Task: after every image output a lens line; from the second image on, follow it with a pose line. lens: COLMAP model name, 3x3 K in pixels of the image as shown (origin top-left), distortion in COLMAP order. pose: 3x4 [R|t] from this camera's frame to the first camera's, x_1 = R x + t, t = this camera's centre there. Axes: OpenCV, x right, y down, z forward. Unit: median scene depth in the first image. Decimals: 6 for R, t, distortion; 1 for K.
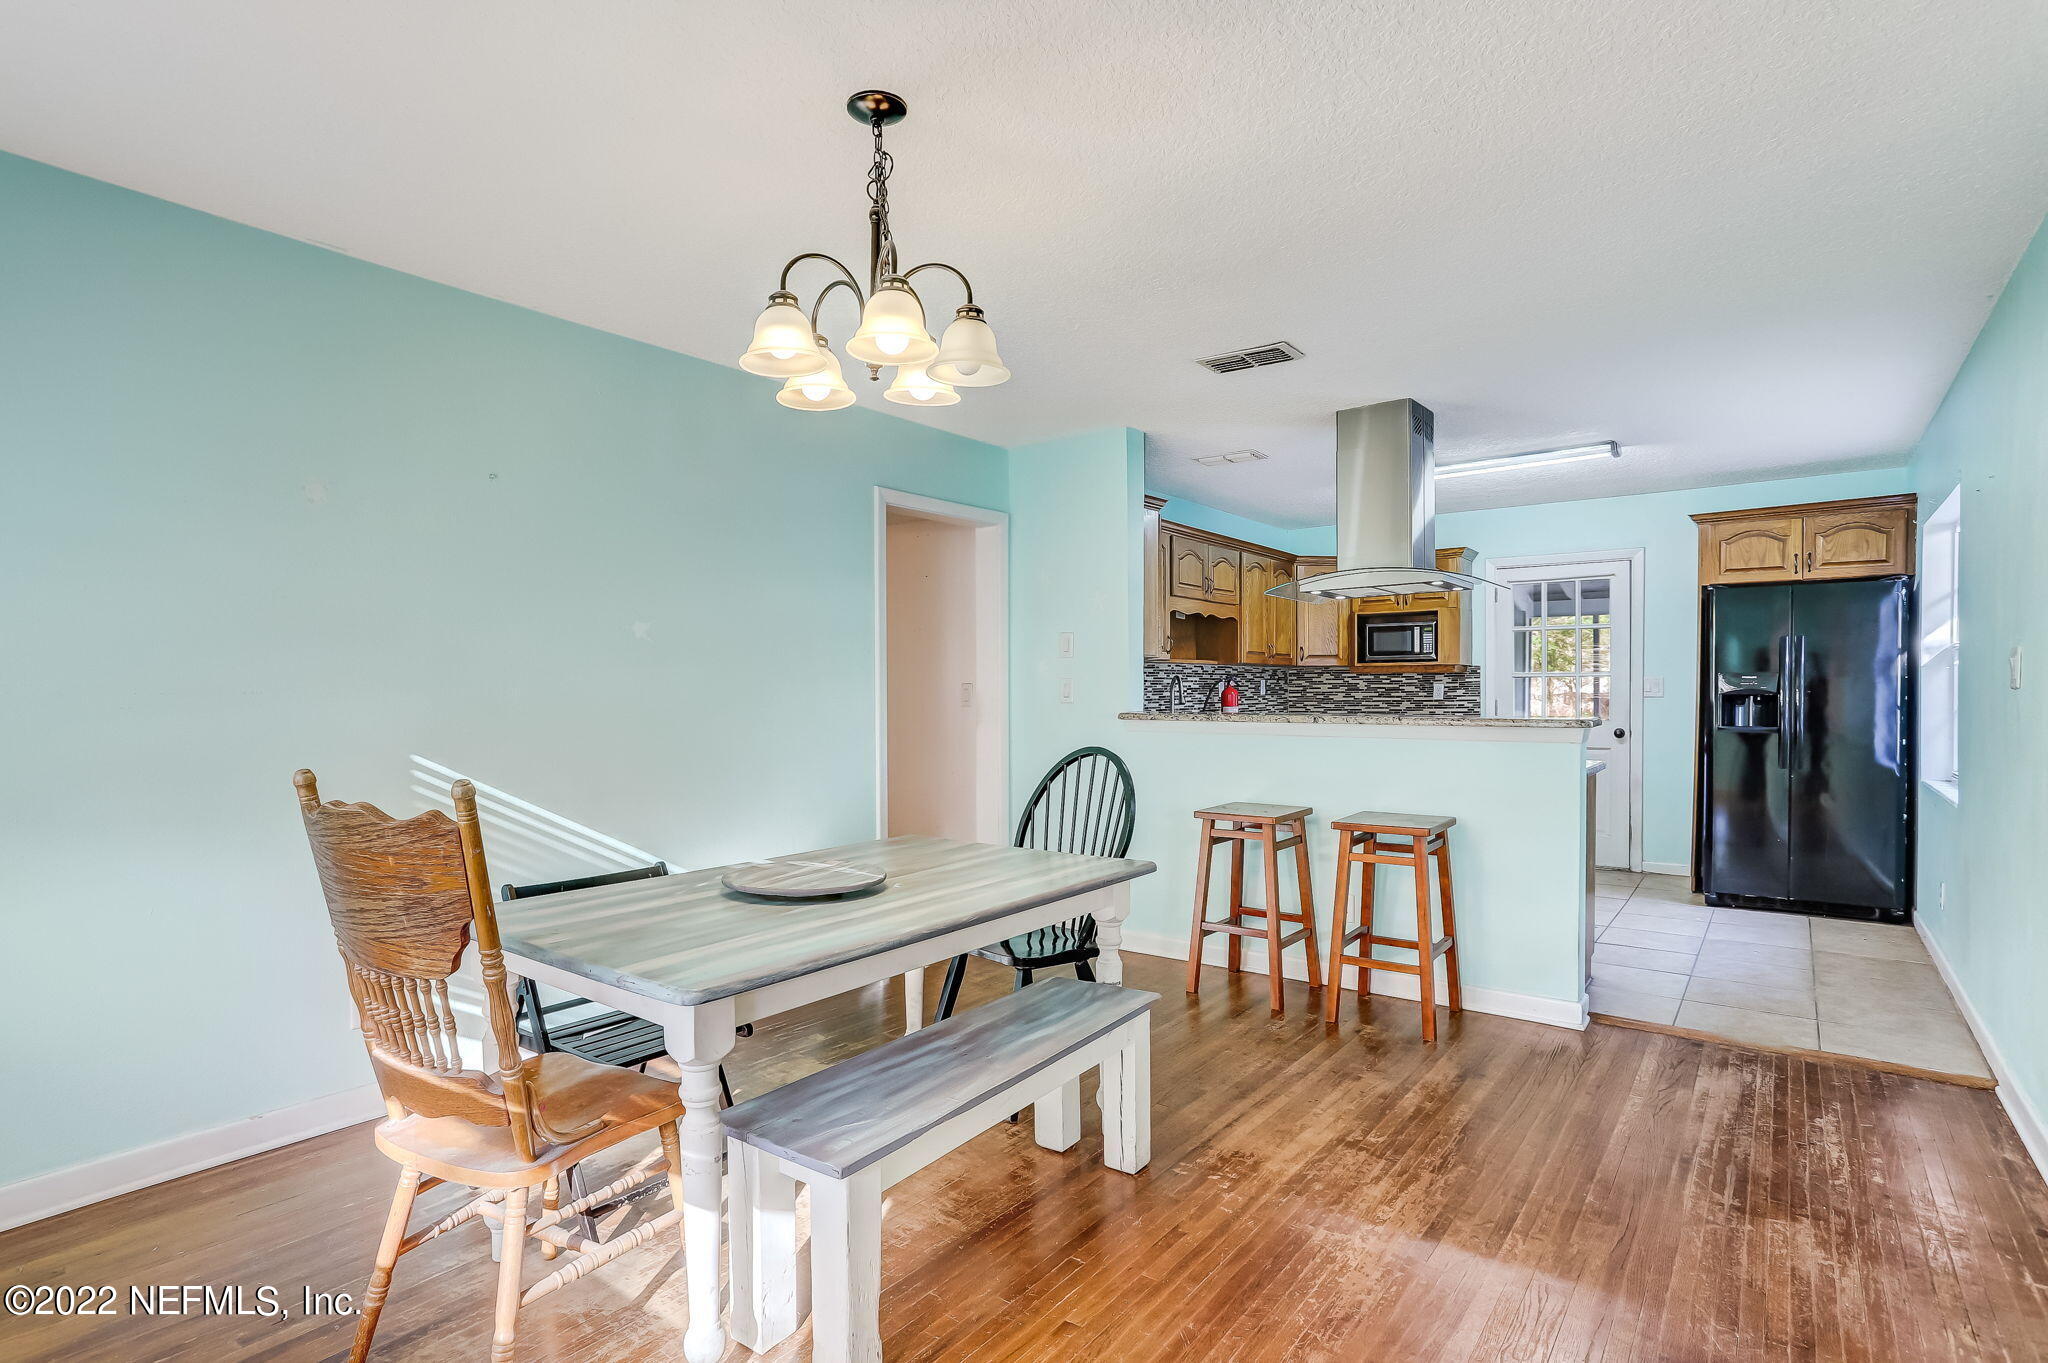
lens RADIAL K [[1018.5, 0, 1021.9], [0, 1018.5, 704.7], [0, 0, 1]] dist [-0.002930, -0.000213]
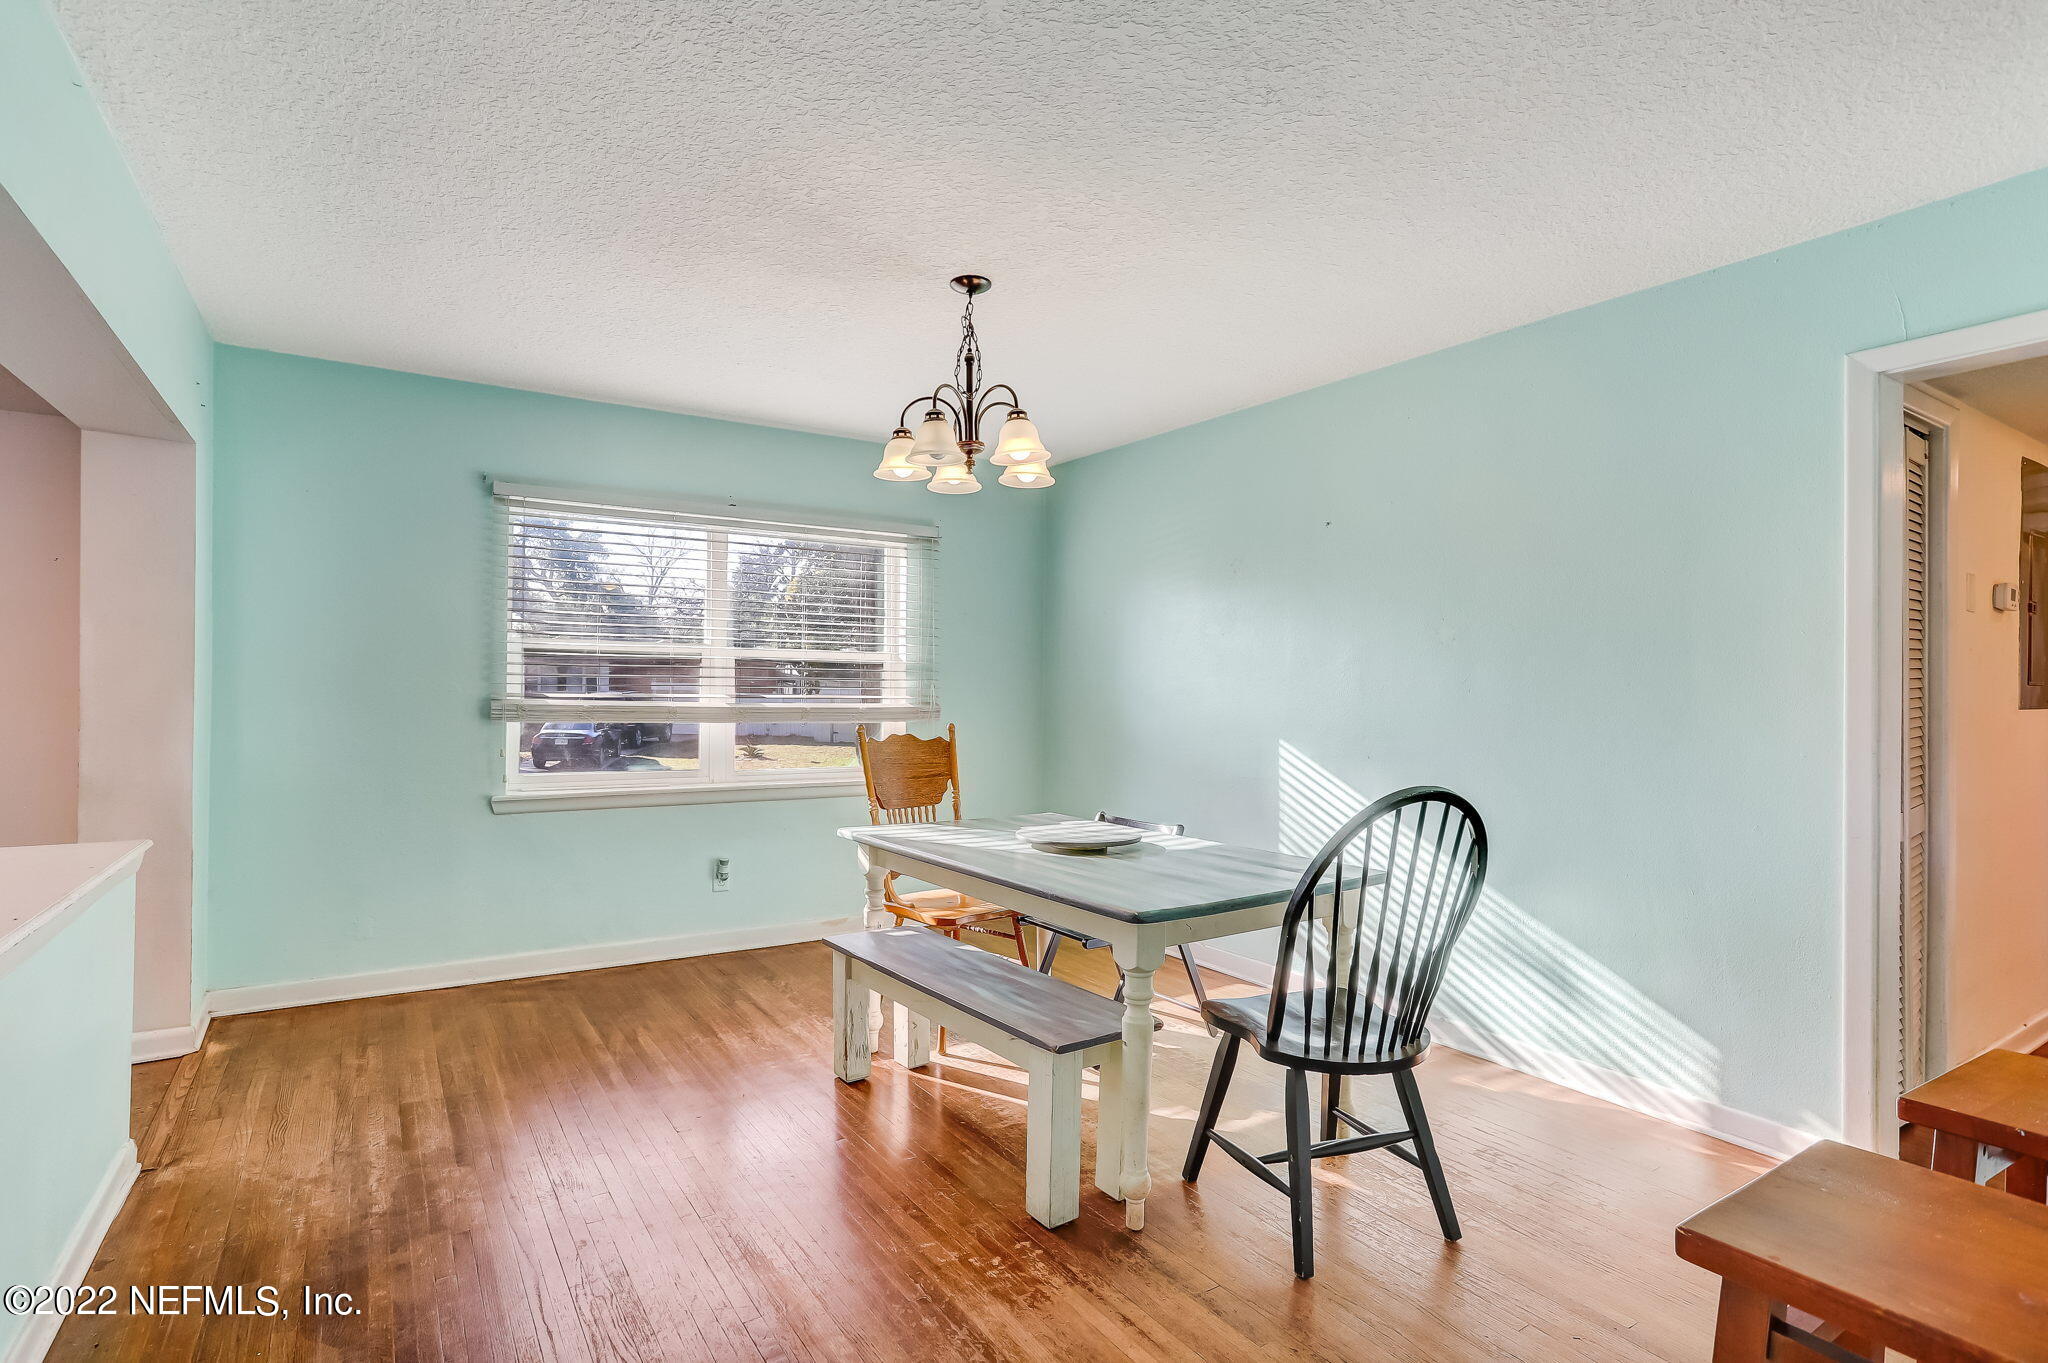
lens RADIAL K [[1001.4, 0, 996.8], [0, 1001.4, 682.7], [0, 0, 1]] dist [-0.063224, 0.033992]
pose [[-0.347740, -0.008447, -0.937553, 0.380679], [-0.026889, 0.999638, 0.000967, -0.008721], [0.937205, 0.025546, -0.347841, 0.501350]]
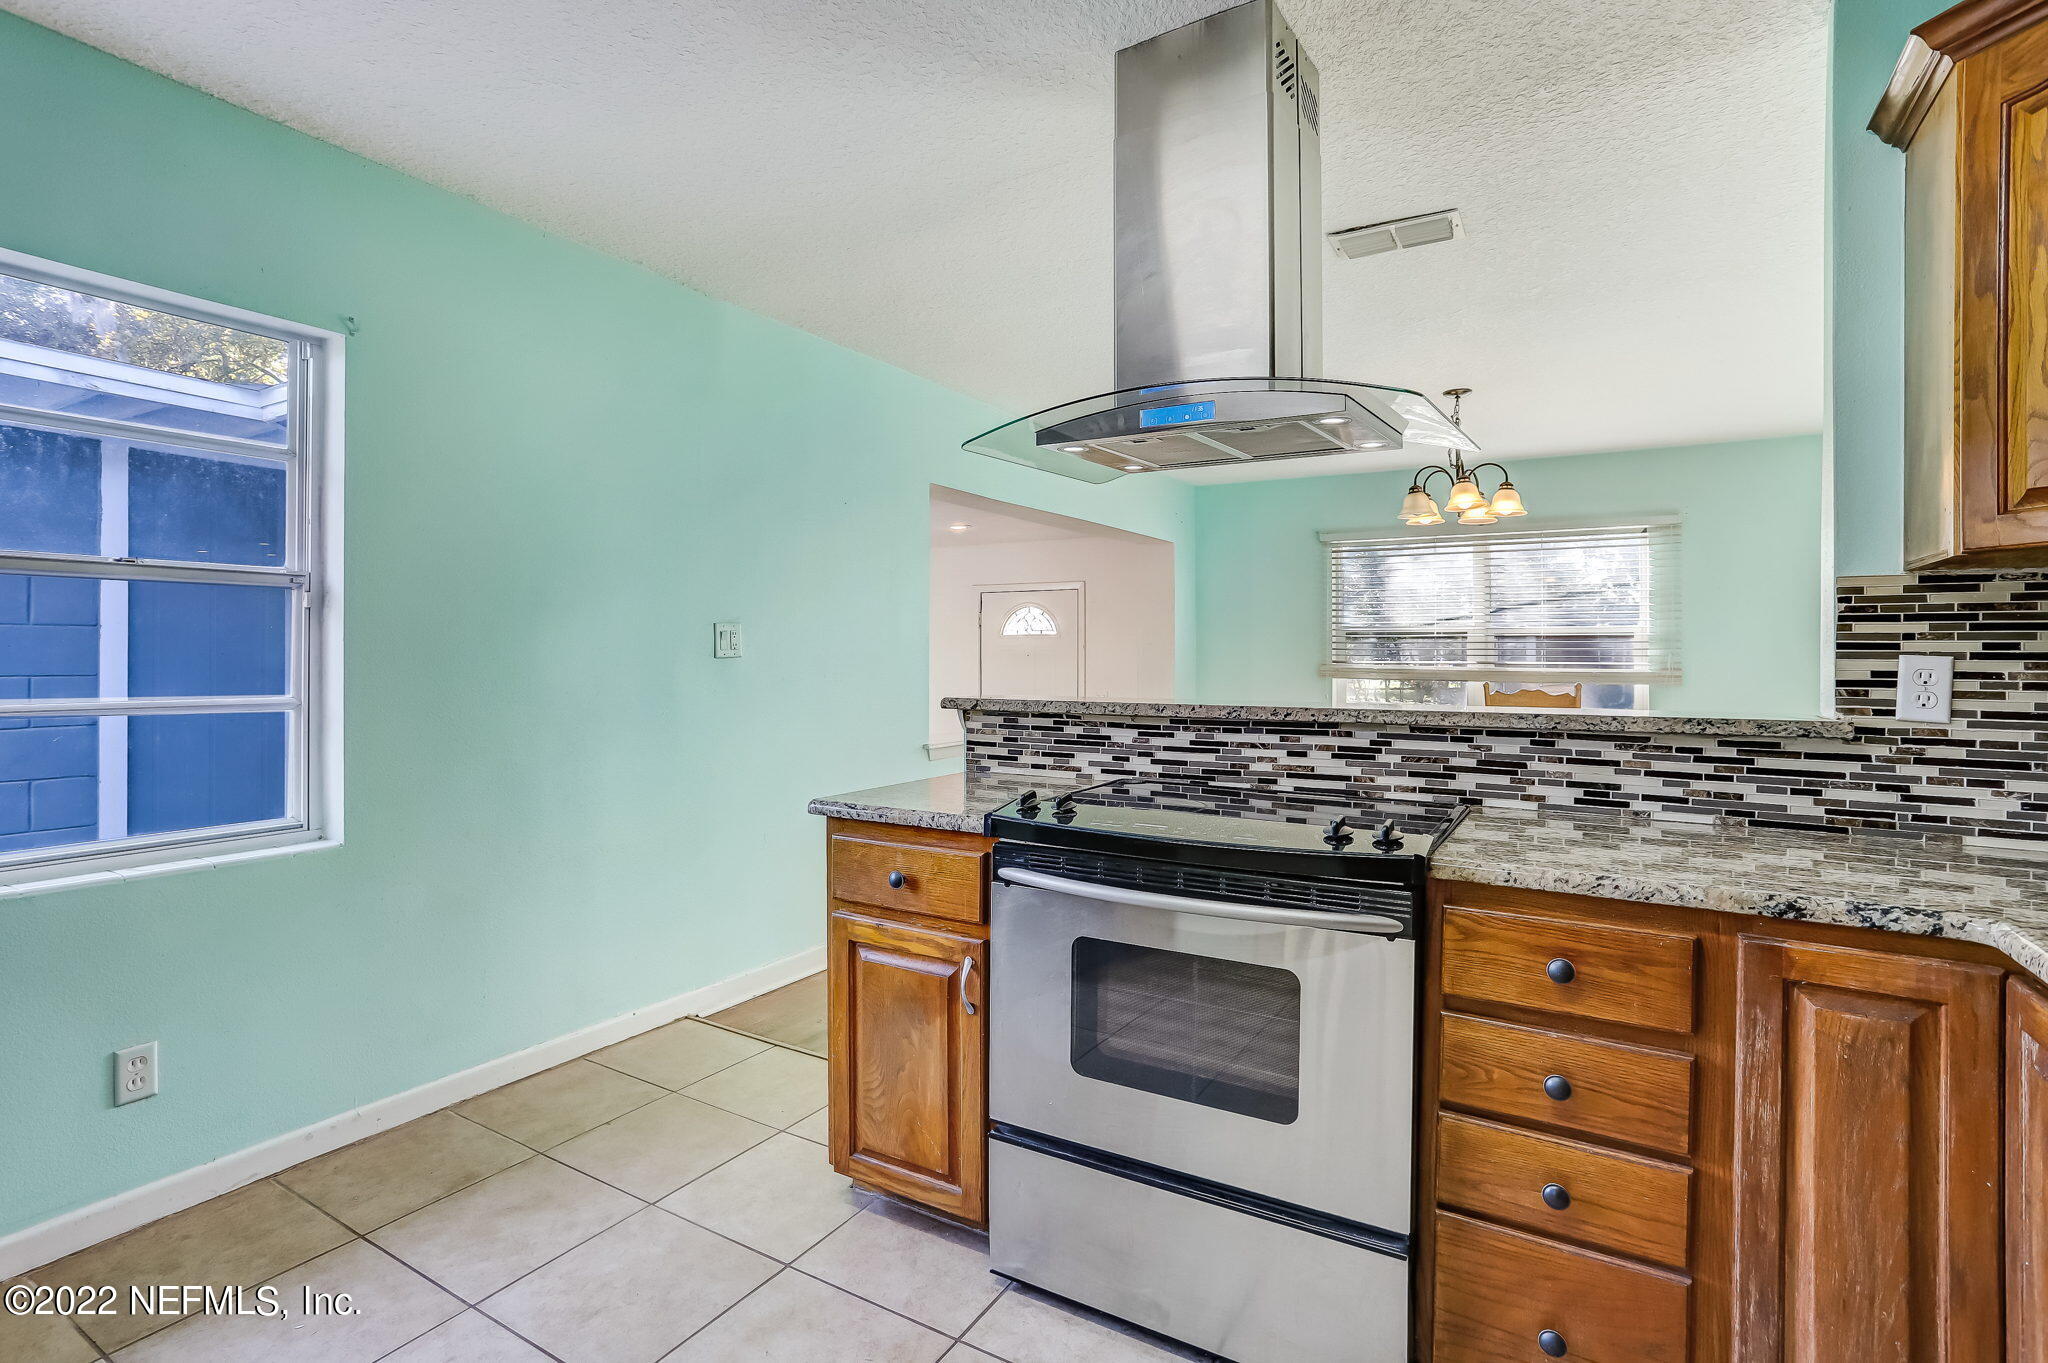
lens RADIAL K [[1007.5, 0, 1003.7], [0, 1007.5, 665.9], [0, 0, 1]] dist [-0.048320, 0.030521]
pose [[-0.994579, -0.000455, -0.103983, 0.351557], [-0.003526, 0.999563, 0.029344, -0.017249], [0.103924, 0.029552, -0.994146, 1.007664]]
